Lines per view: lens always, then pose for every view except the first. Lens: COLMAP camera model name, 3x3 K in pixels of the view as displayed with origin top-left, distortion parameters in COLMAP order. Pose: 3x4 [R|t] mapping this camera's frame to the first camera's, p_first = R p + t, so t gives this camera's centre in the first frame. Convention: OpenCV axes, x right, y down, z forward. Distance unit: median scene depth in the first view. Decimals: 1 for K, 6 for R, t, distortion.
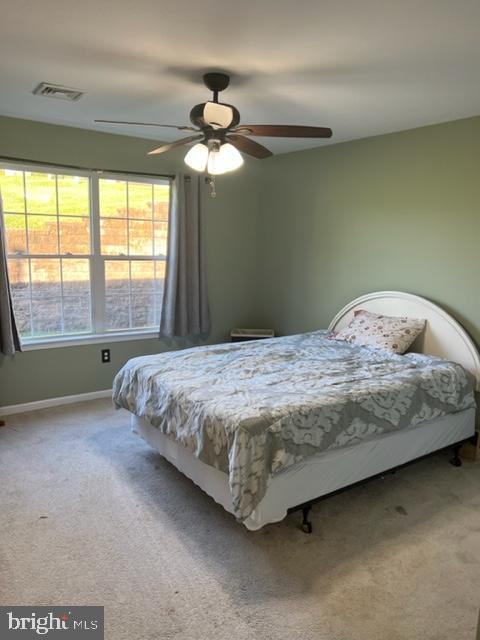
lens RADIAL K [[483.1, 0, 237.9], [0, 483.1, 332.0], [0, 0, 1]] dist [0.053123, -0.074168]
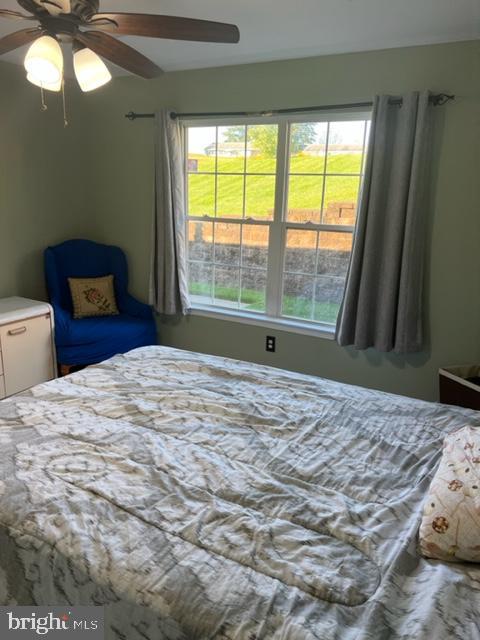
lens RADIAL K [[483.1, 0, 237.9], [0, 483.1, 332.0], [0, 0, 1]] dist [0.053123, -0.074168]
pose [[0.418786, 0.246991, -0.873850, 0.443636], [-0.186766, 0.965154, 0.183292, -0.117204], [0.888671, 0.086445, 0.450323, 0.592845]]
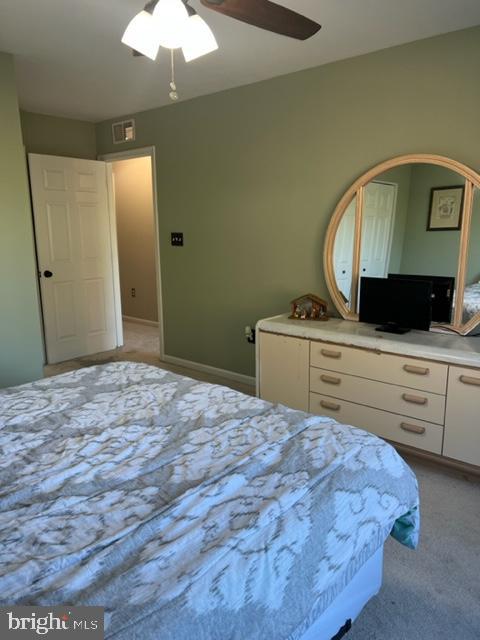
lens RADIAL K [[483.1, 0, 237.9], [0, 483.1, 332.0], [0, 0, 1]] dist [0.053123, -0.074168]
pose [[-0.975795, 0.032039, -0.216326, 0.014086], [-0.054026, 0.923228, 0.380435, -0.159286], [0.211907, 0.382914, -0.899151, 1.042848]]
